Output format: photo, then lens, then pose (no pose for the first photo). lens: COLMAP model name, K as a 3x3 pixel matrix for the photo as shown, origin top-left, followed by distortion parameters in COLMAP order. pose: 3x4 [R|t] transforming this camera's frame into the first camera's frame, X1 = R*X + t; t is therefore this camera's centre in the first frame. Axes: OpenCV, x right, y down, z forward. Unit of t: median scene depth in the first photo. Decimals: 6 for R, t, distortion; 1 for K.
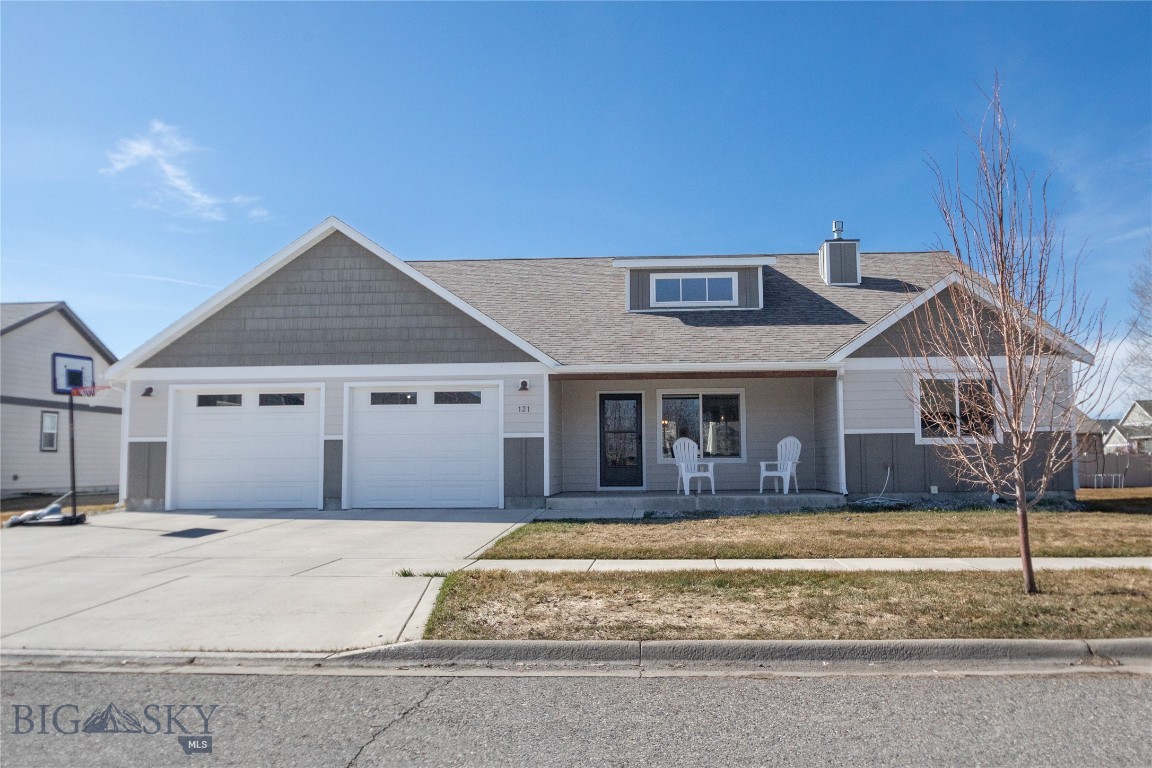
lens RADIAL K [[741.1, 0, 576.0], [0, 741.1, 384.0], [0, 0, 1]] dist [0.004607, 0.000768]
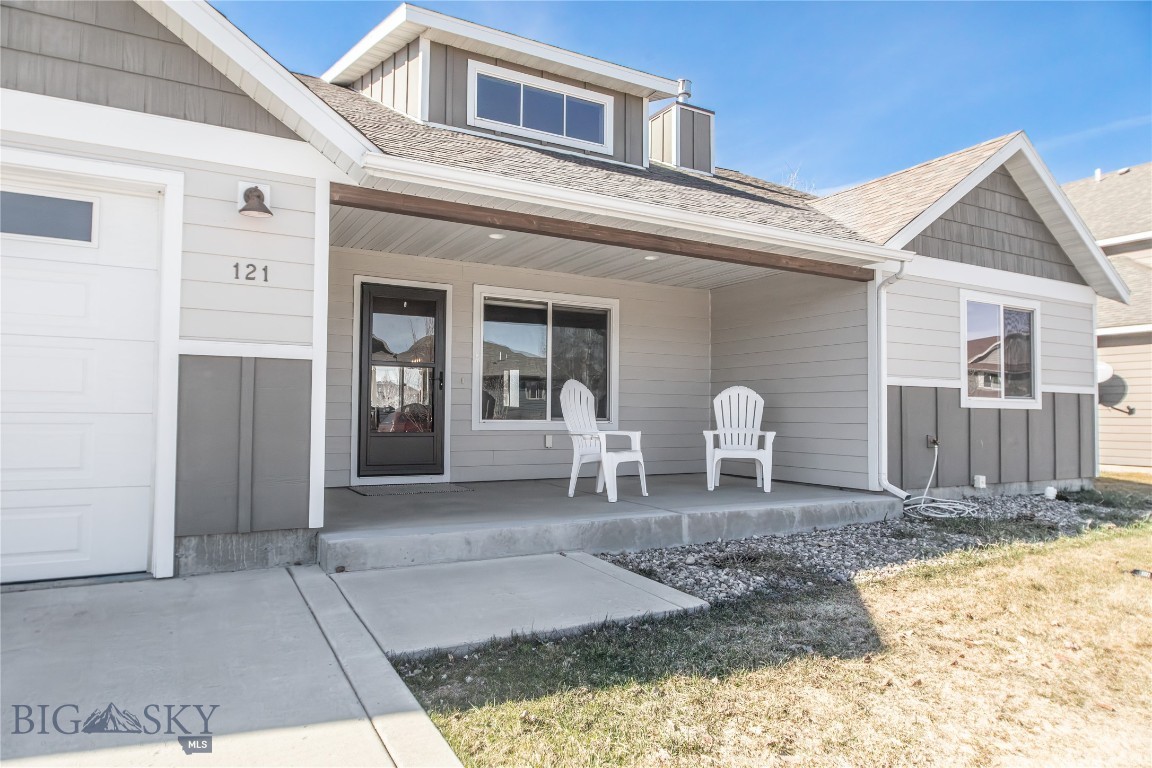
lens RADIAL K [[741.1, 0, 576.0], [0, 741.1, 384.0], [0, 0, 1]] dist [0.004607, 0.000768]
pose [[0.852209, 0.041206, 0.521577, -0.117469], [-0.072792, 0.996536, 0.040207, 0.059864], [-0.518113, -0.072232, 0.852256, 0.633596]]
